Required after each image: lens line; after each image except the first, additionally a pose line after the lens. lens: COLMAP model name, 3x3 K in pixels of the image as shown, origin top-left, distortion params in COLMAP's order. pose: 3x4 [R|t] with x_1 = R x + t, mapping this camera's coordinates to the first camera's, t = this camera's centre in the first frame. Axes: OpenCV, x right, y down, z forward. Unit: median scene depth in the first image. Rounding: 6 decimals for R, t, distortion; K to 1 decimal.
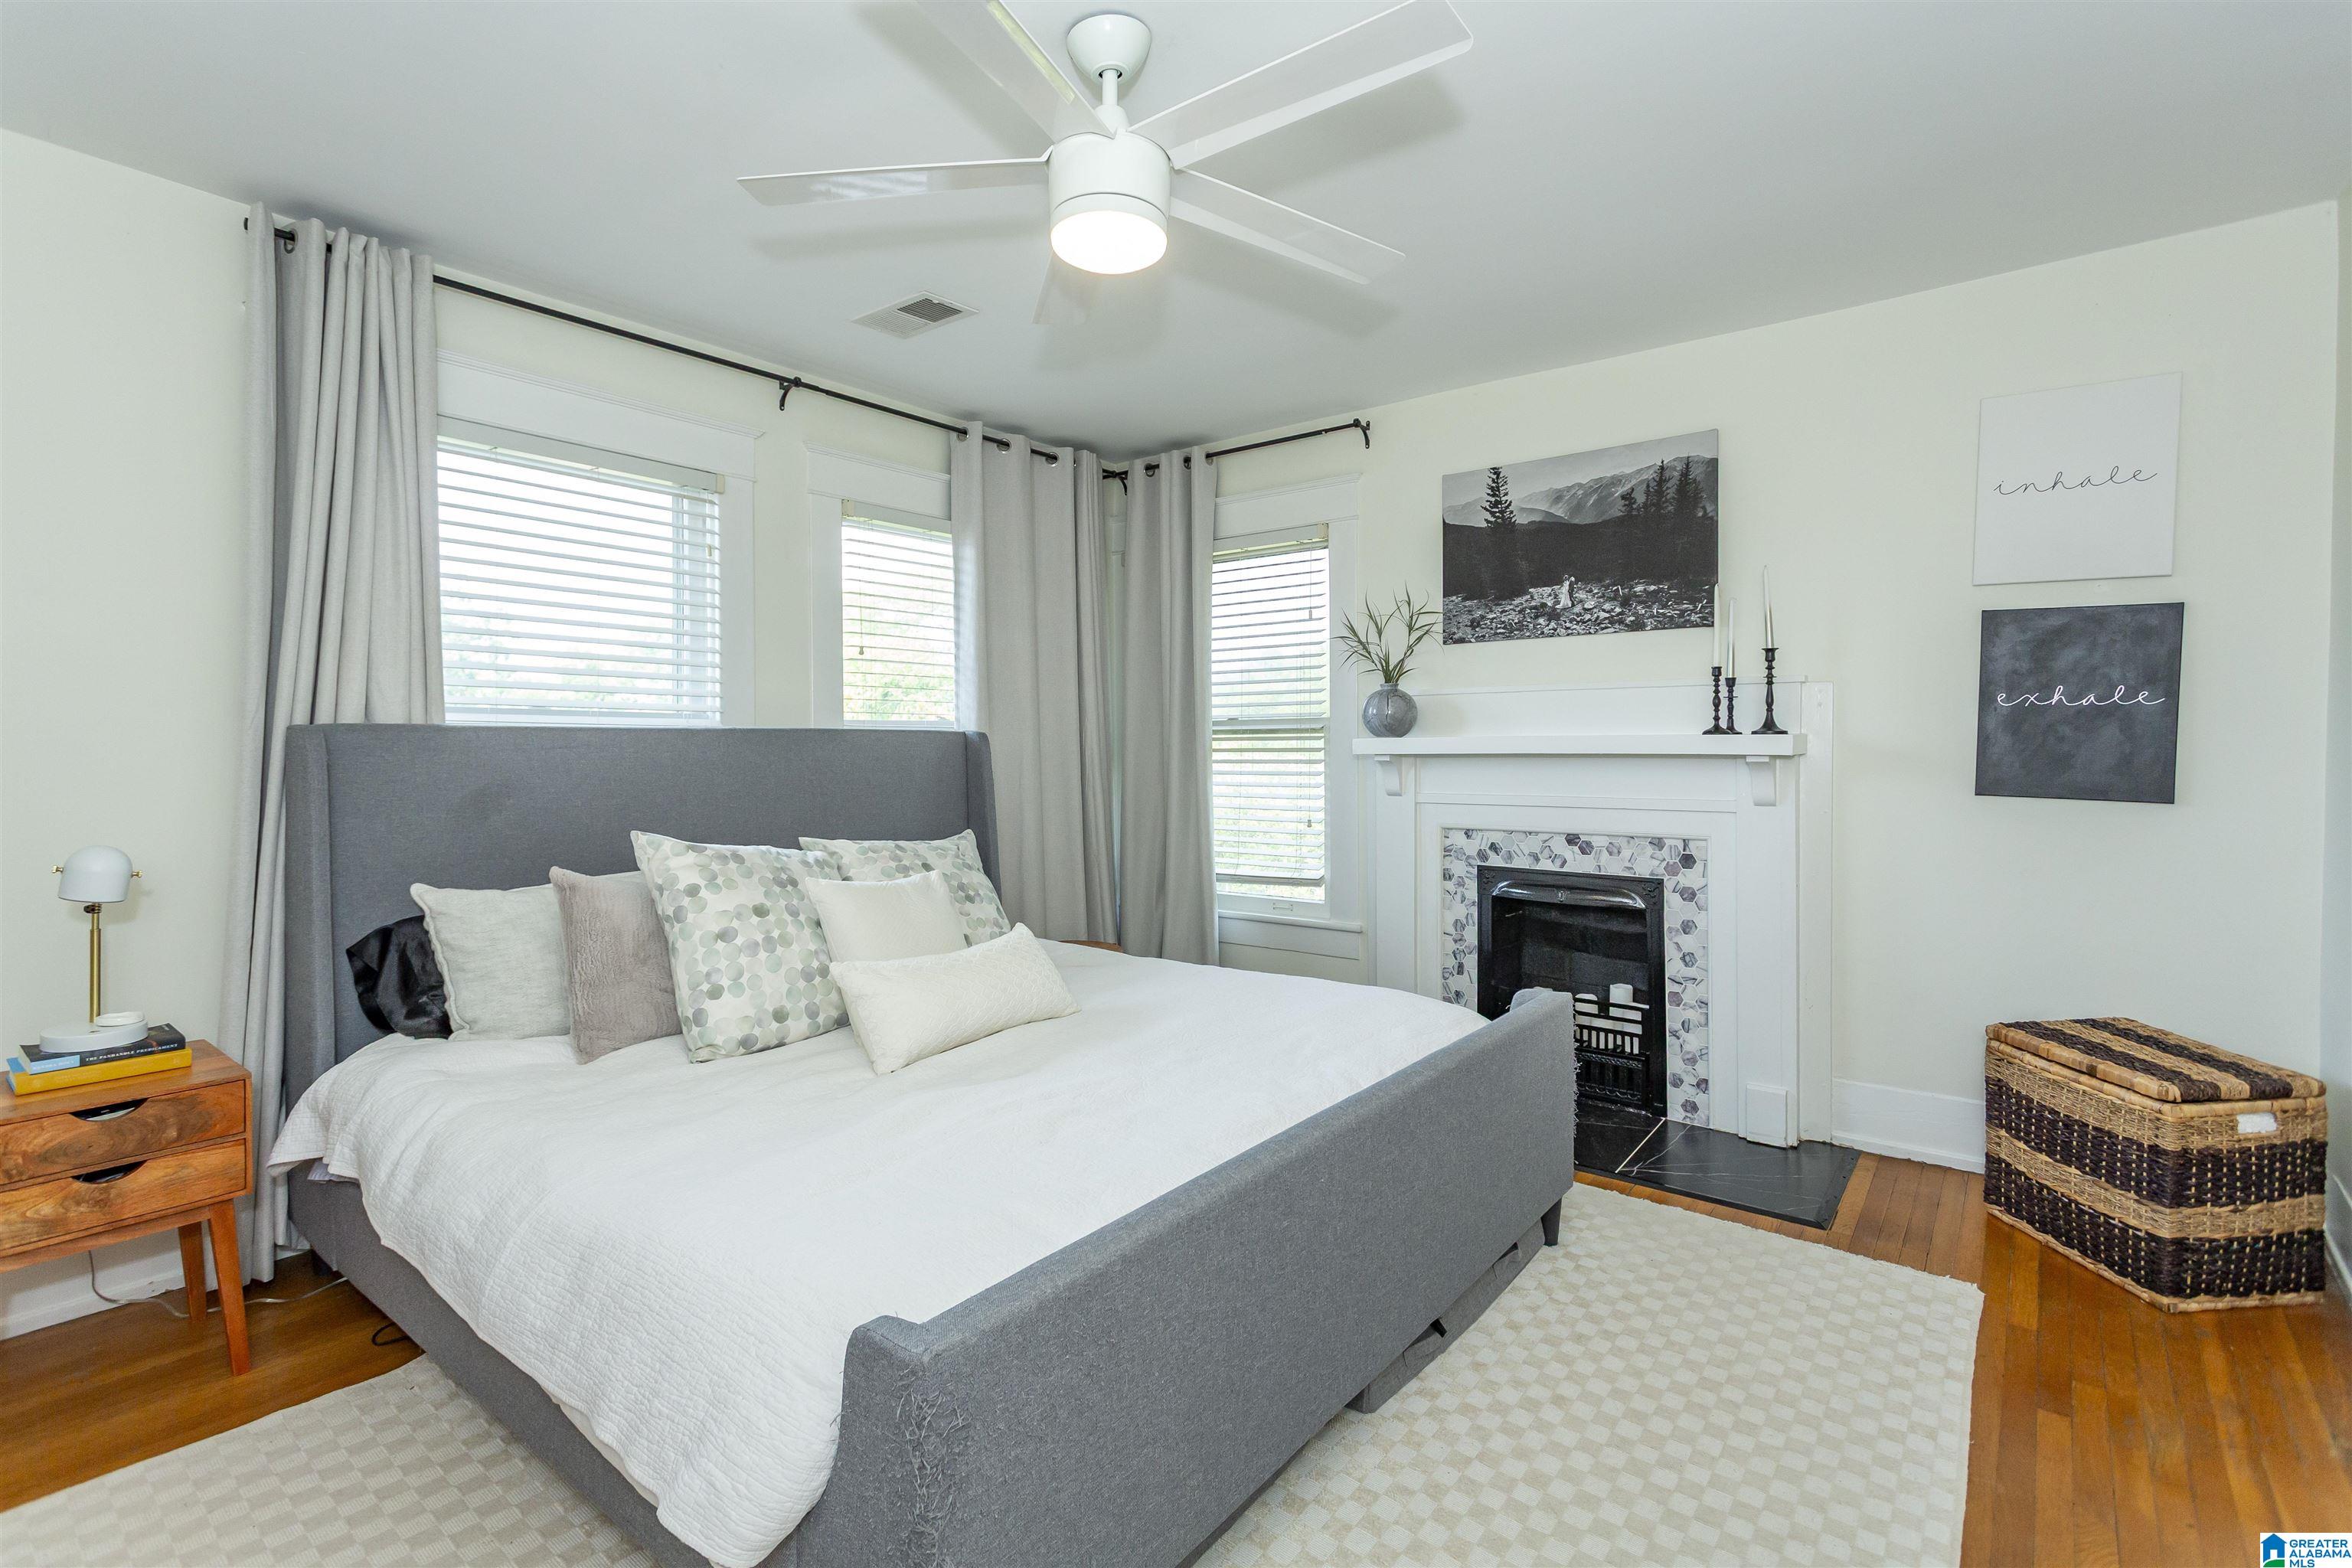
lens RADIAL K [[1106.1, 0, 1176.4], [0, 1106.1, 768.8], [0, 0, 1]] dist [-0.003503, 0.003506]
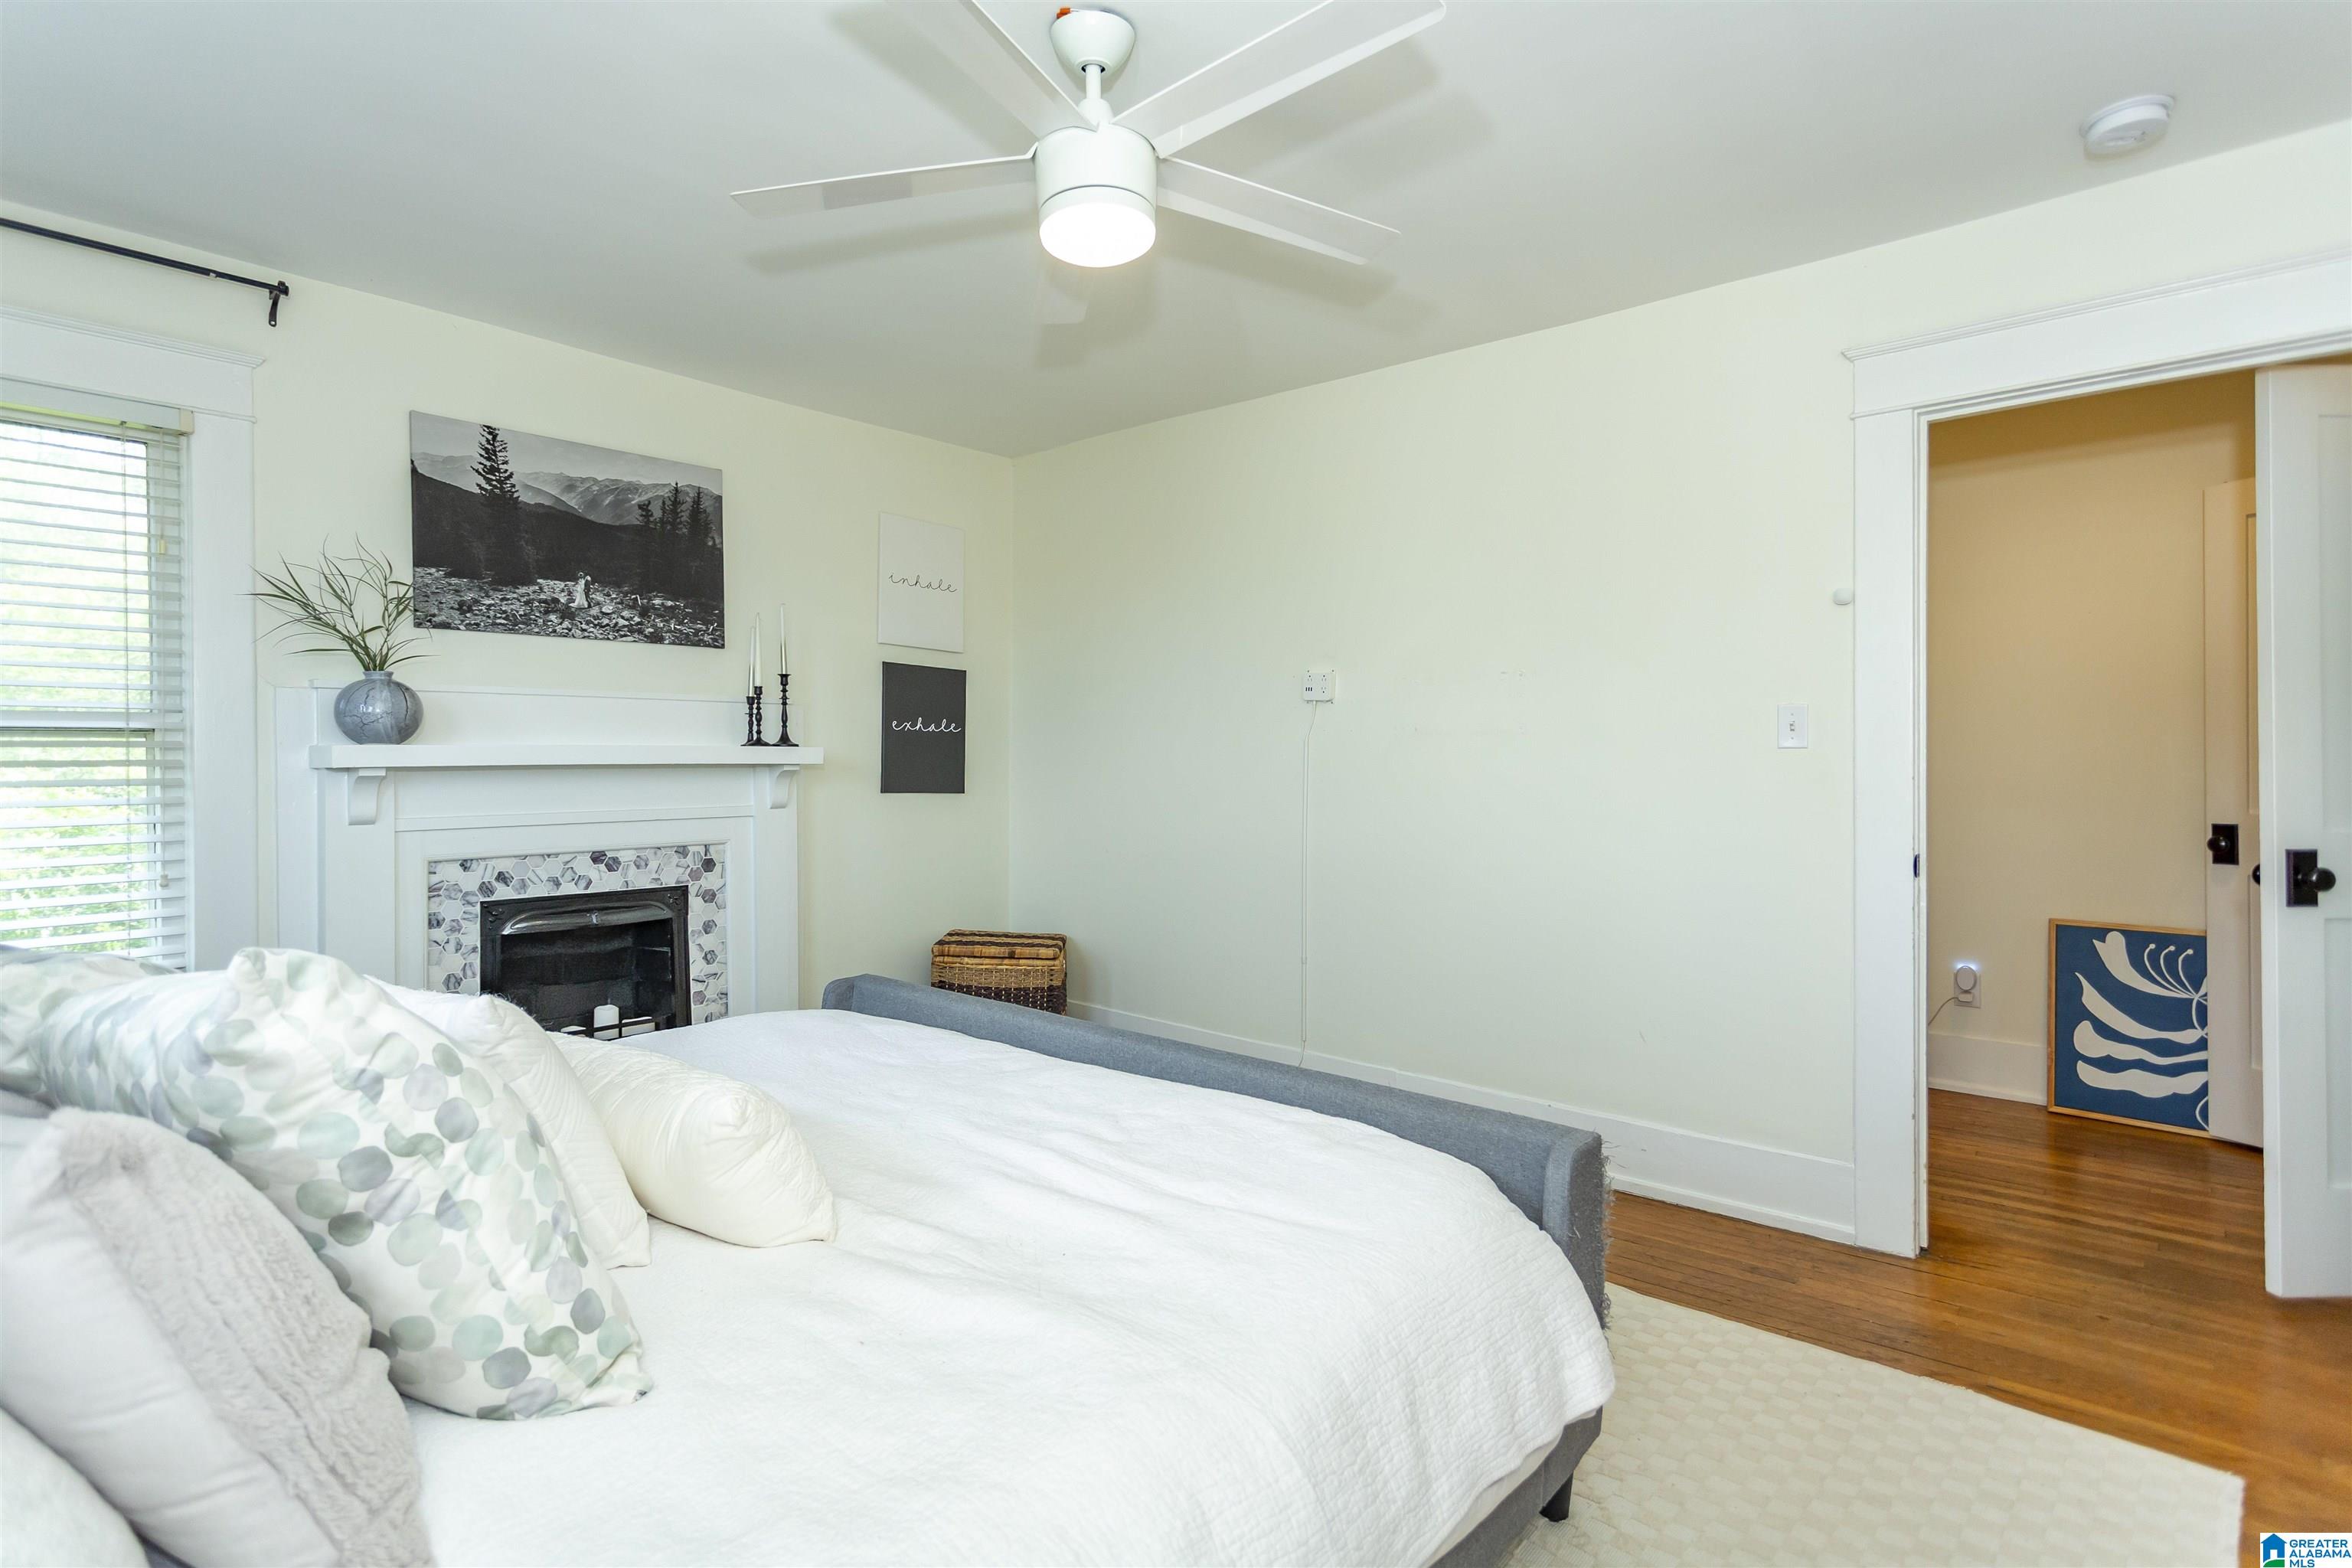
lens RADIAL K [[1106.1, 0, 1177.9], [0, 1106.1, 774.5], [0, 0, 1]] dist [-0.003503, 0.003506]
pose [[0.055861, -0.004719, 0.998427, -0.557671], [0.032897, 0.999455, 0.002883, 0.007709], [-0.997896, 0.032684, 0.055986, 0.466866]]
